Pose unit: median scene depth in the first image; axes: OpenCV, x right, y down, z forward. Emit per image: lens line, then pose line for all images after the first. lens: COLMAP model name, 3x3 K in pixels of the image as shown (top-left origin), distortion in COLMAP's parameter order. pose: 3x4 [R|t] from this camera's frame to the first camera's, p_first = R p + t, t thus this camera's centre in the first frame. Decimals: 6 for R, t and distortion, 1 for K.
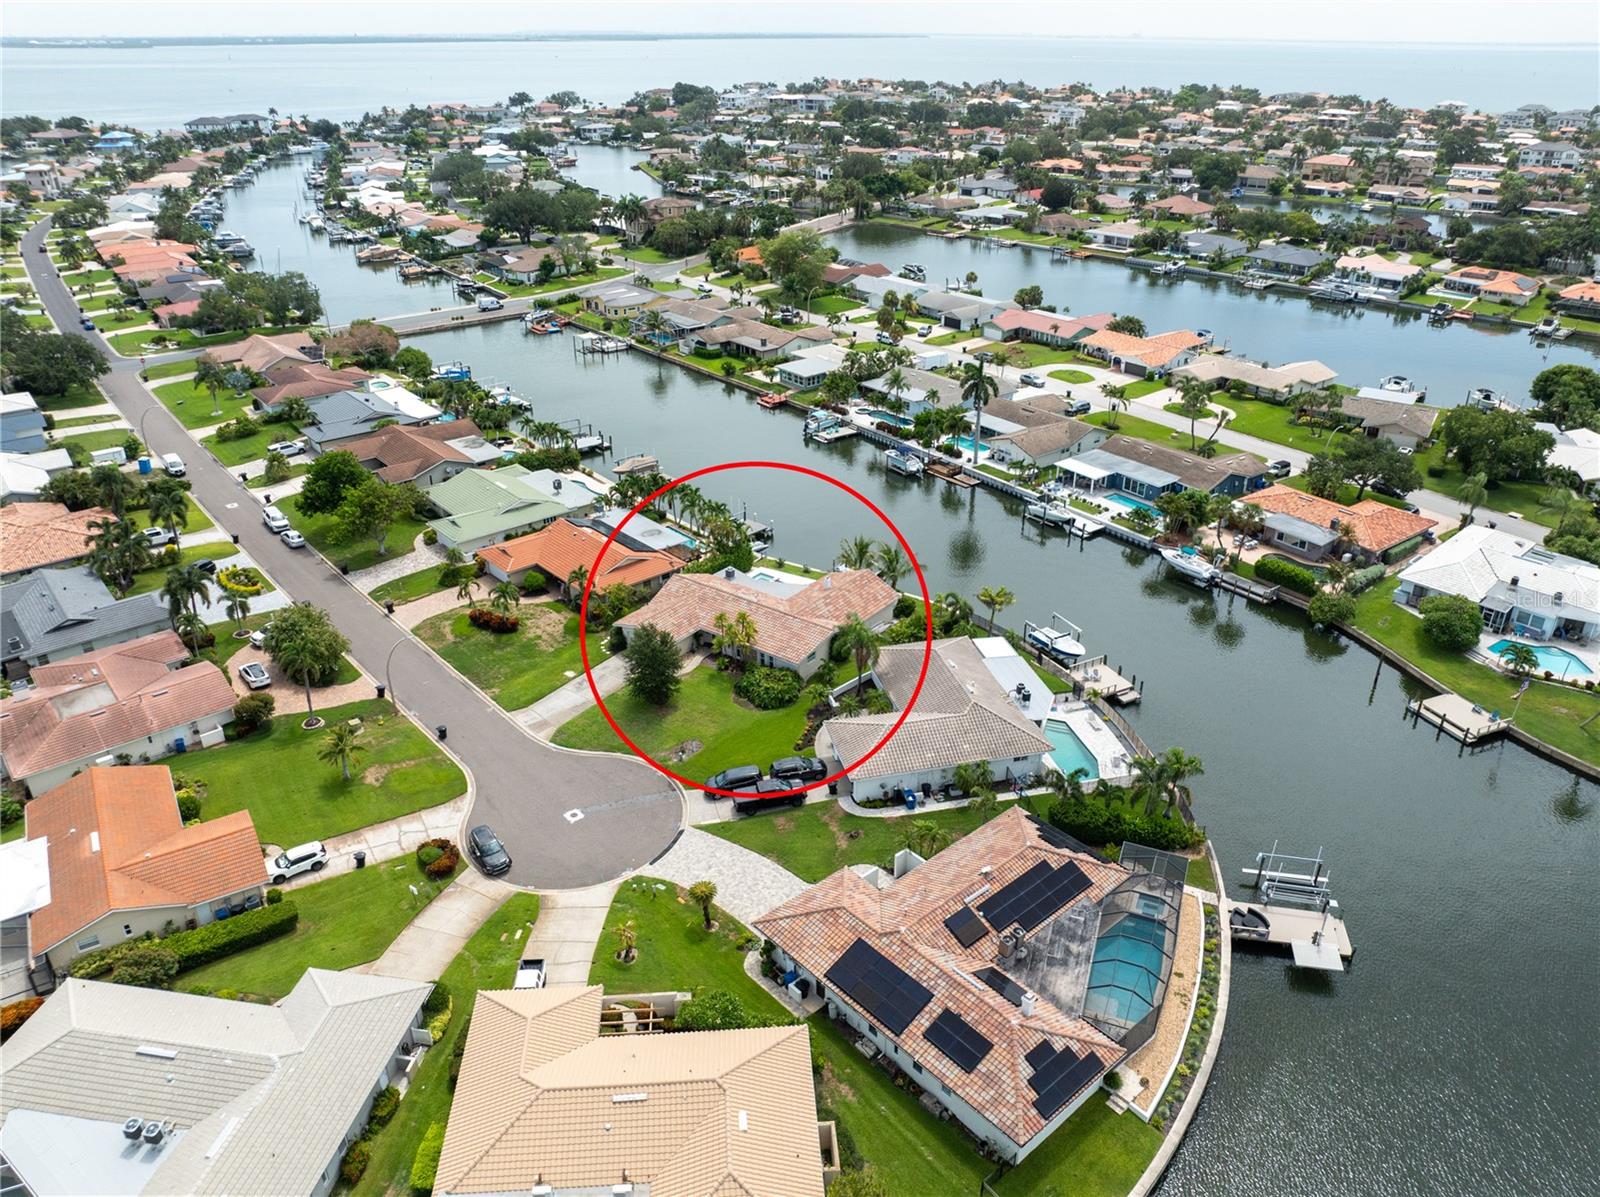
lens RADIAL K [[1145.3, 0, 810.7], [0, 1145.3, 590.5], [0, 0, 1]] dist [-0.038819, -0.002096]
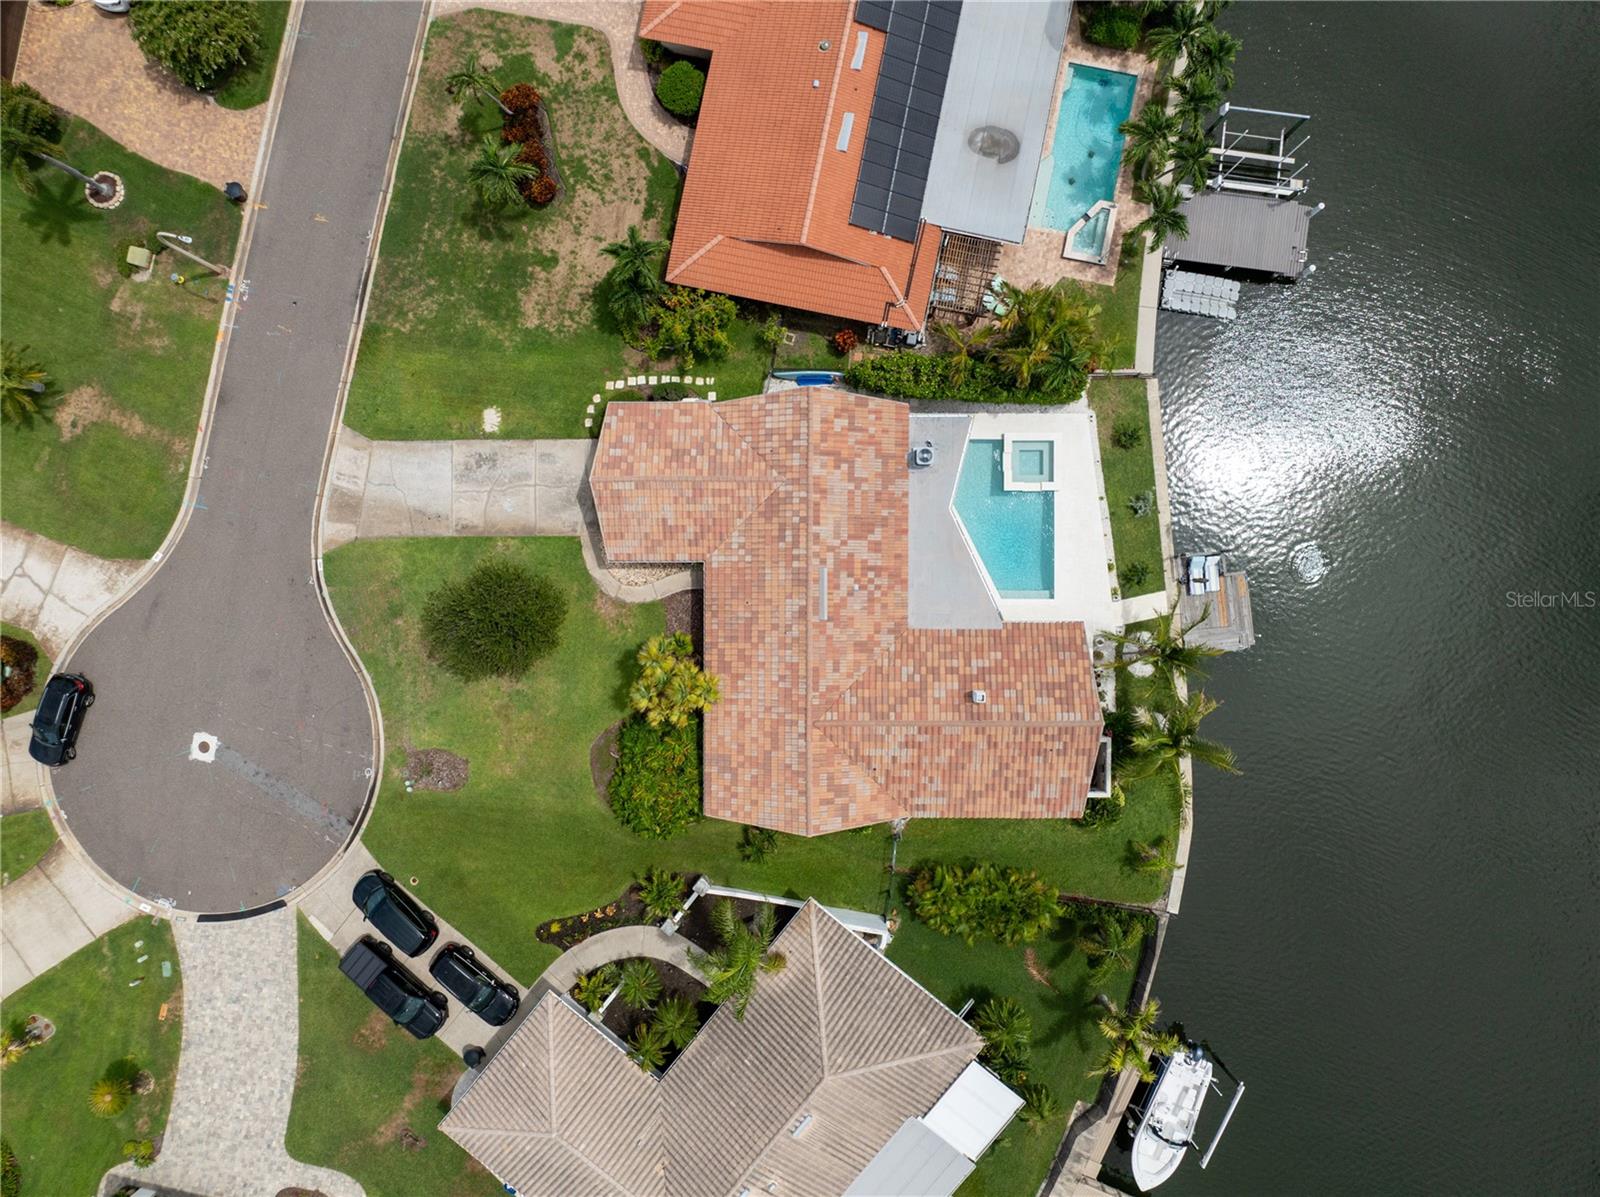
lens RADIAL K [[1160.5, 0, 800.0], [0, 1160.5, 598.5], [0, 0, 1]] dist [-0.042861, -0.004311]
pose [[0.596095, 0.802856, -0.009622, -0.039236], [-0.342290, 0.264943, 0.901467, -0.292802], [0.726298, -0.534067, 0.432740, 0.571235]]
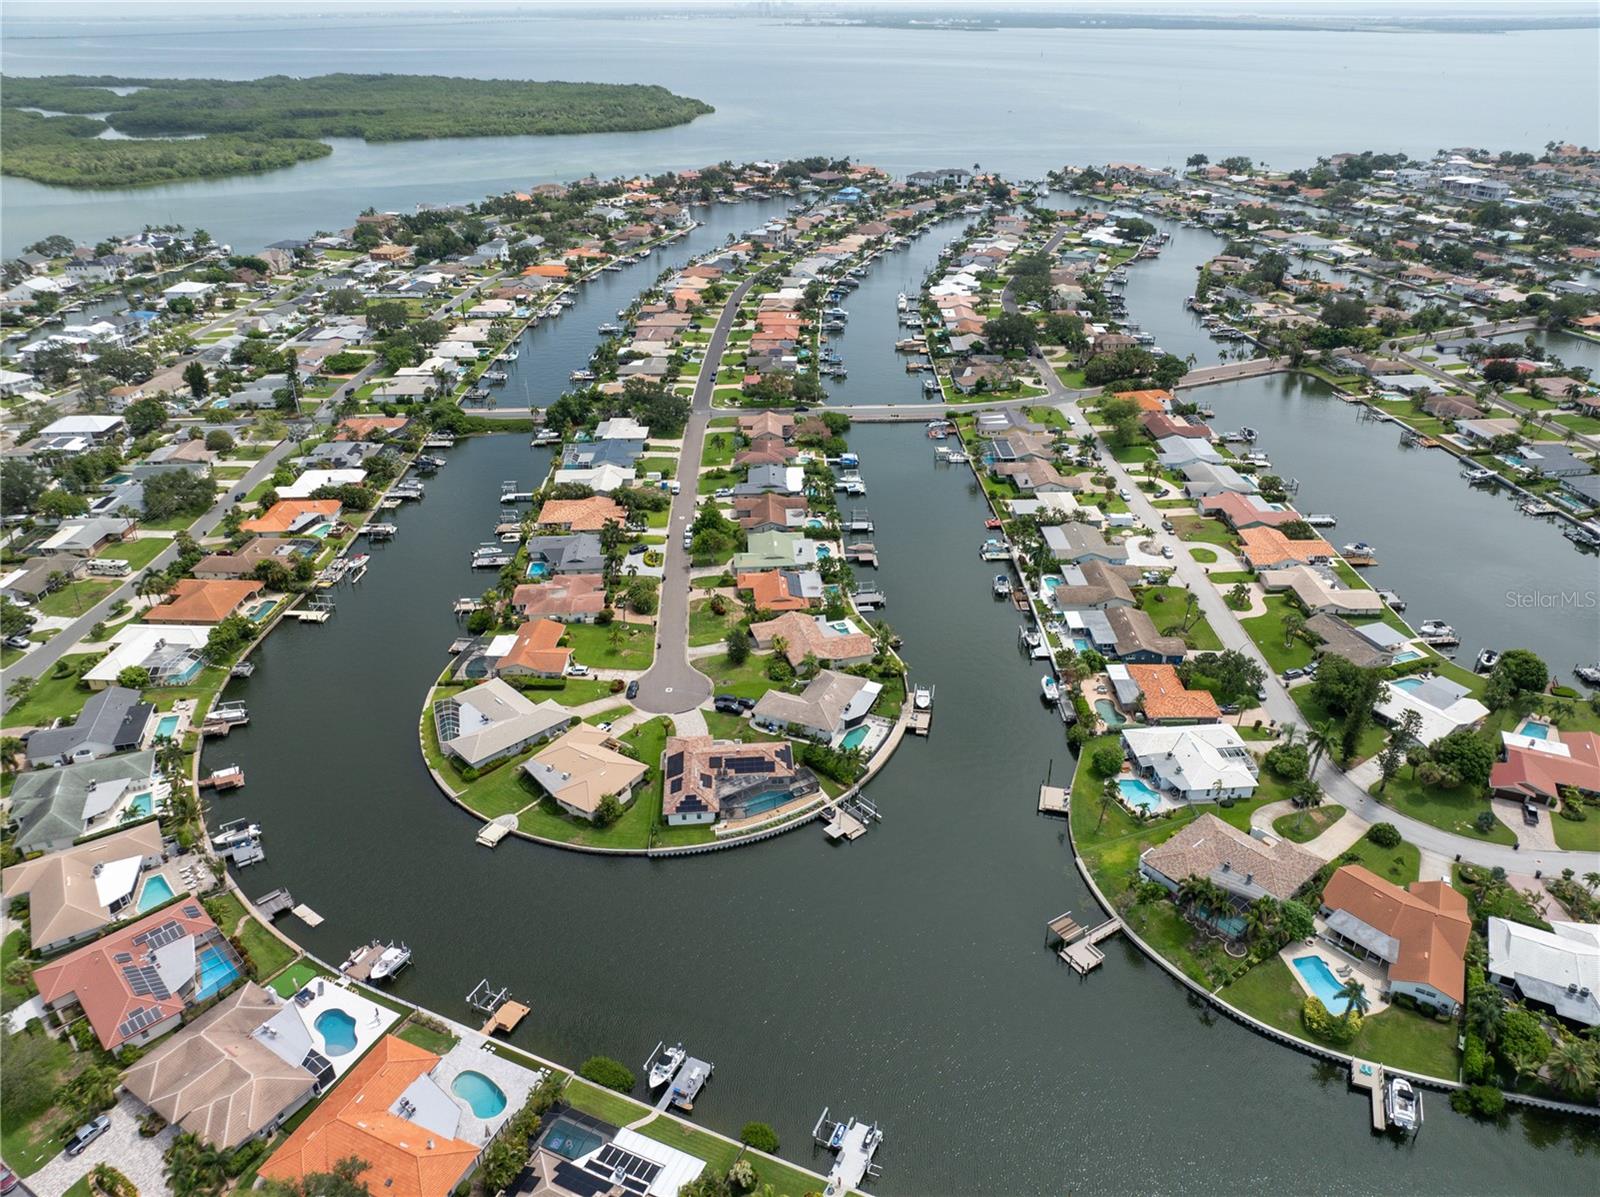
lens RADIAL K [[1125.3, 0, 811.1], [0, 1125.3, 596.9], [0, 0, 1]] dist [-0.037623, 0.003447]
pose [[0.797588, 0.279361, -0.534614, 0.768690], [-0.262245, 0.958741, 0.109745, -0.209921], [0.543214, 0.052669, 0.837941, -0.553955]]
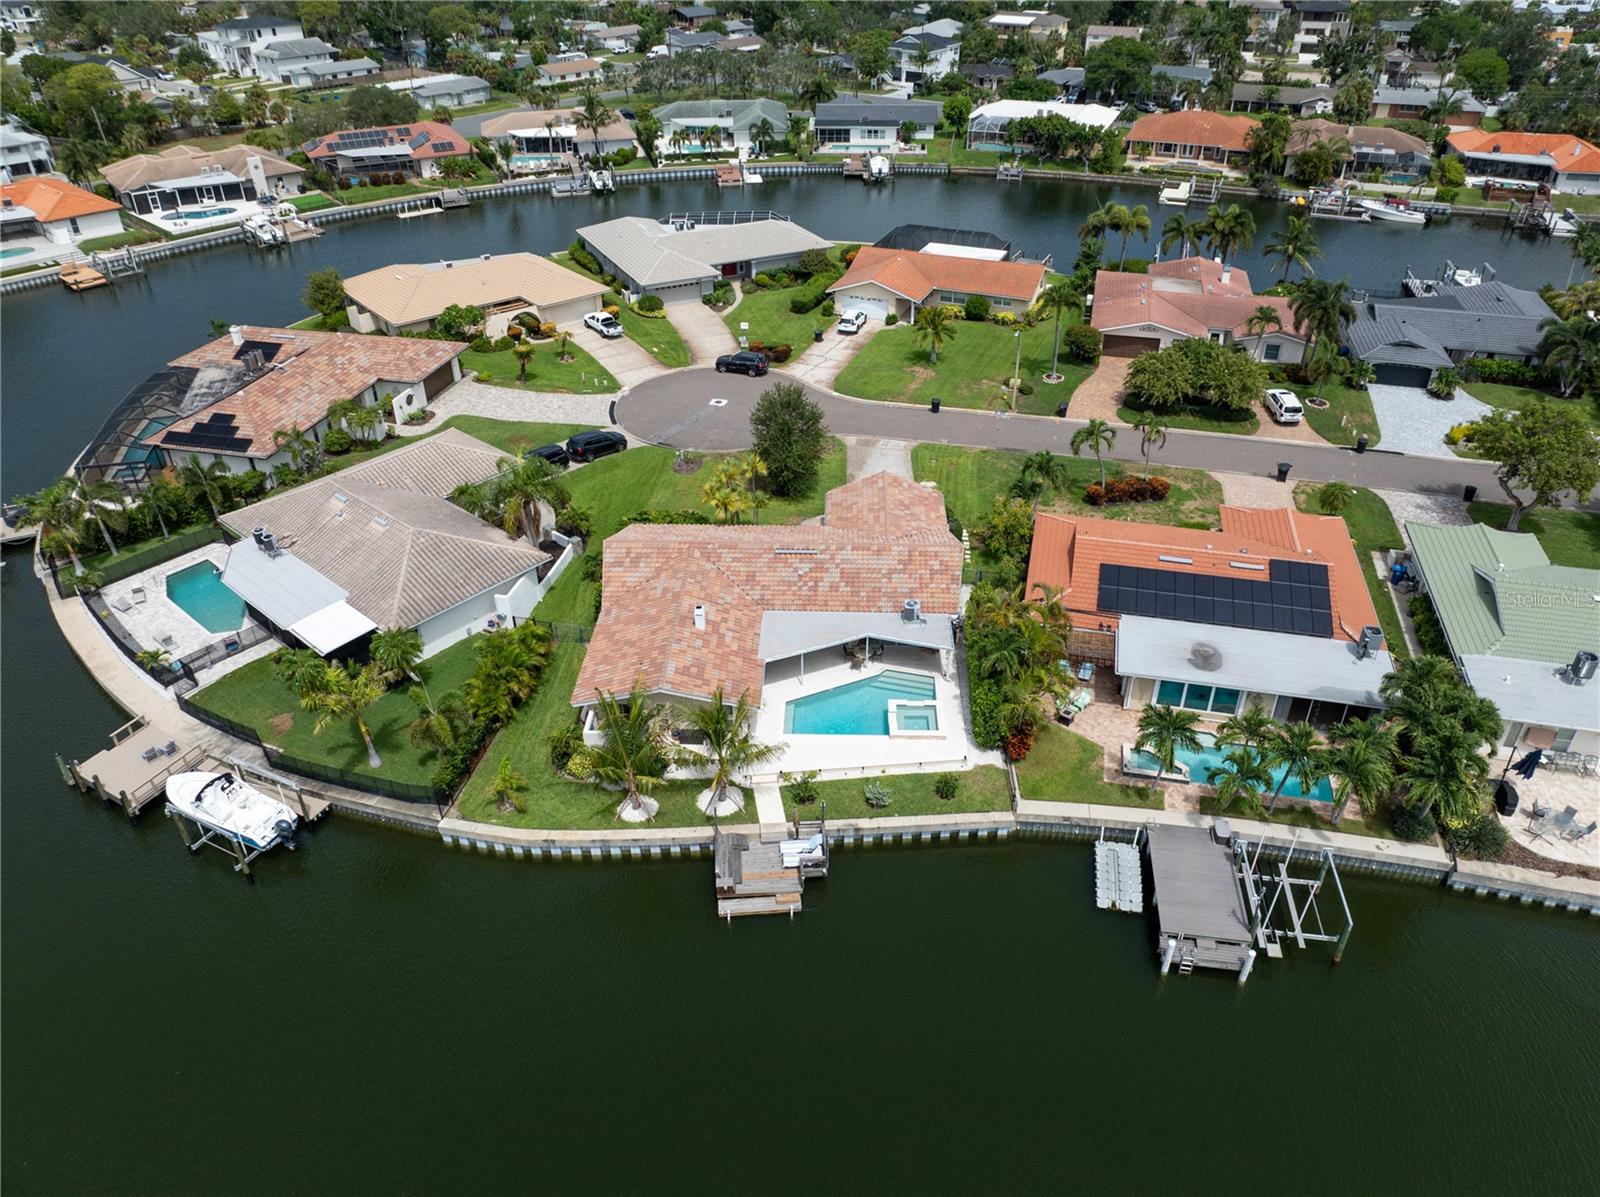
lens RADIAL K [[1121.7, 0, 810.9], [0, 1121.7, 596.5], [0, 0, 1]] dist [-0.011945, -0.052809]
pose [[-0.819991, 0.312629, -0.479456, 0.152793], [-0.251368, 0.555865, 0.792356, -0.303986], [0.514226, 0.770245, -0.377220, 0.886855]]
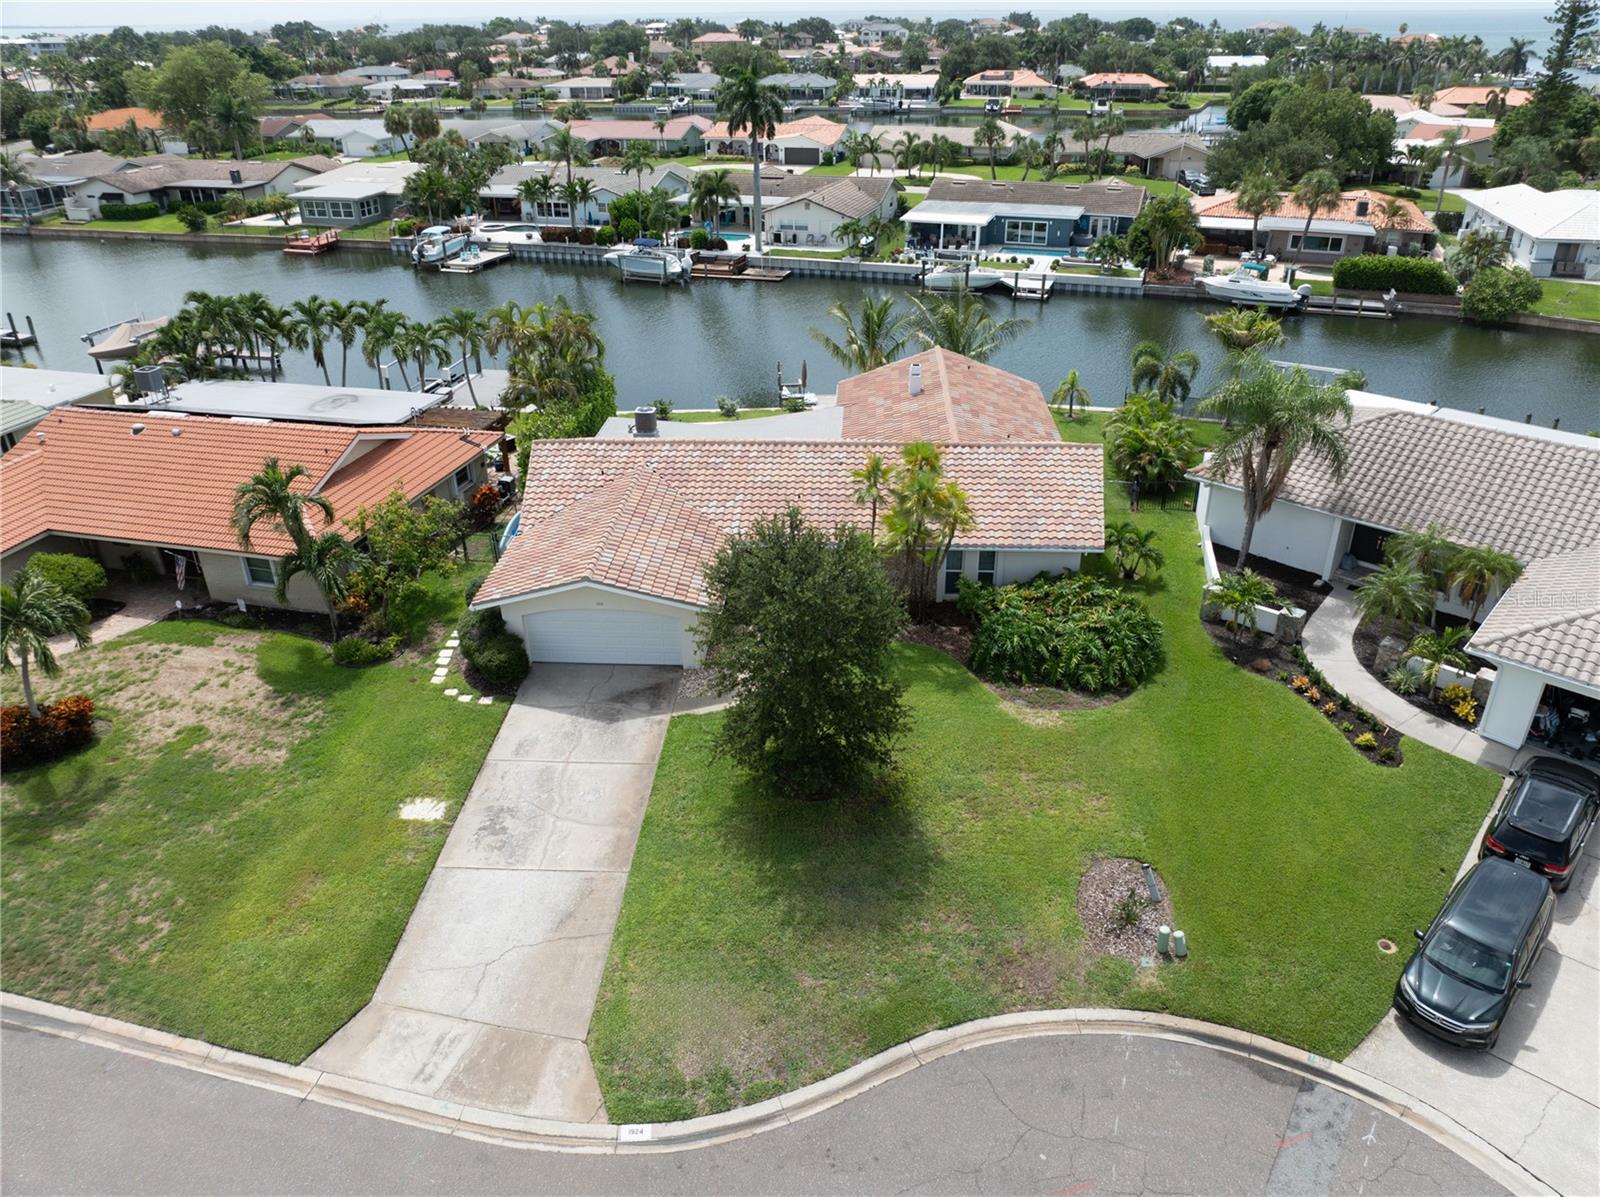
lens RADIAL K [[1125.3, 0, 811.1], [0, 1125.3, 596.9], [0, 0, 1]] dist [-0.037623, 0.003447]
pose [[0.831418, -0.270246, 0.485502, -0.171307], [0.258249, 0.961591, 0.093003, 0.016005], [-0.491988, 0.048056, 0.869275, 0.495839]]
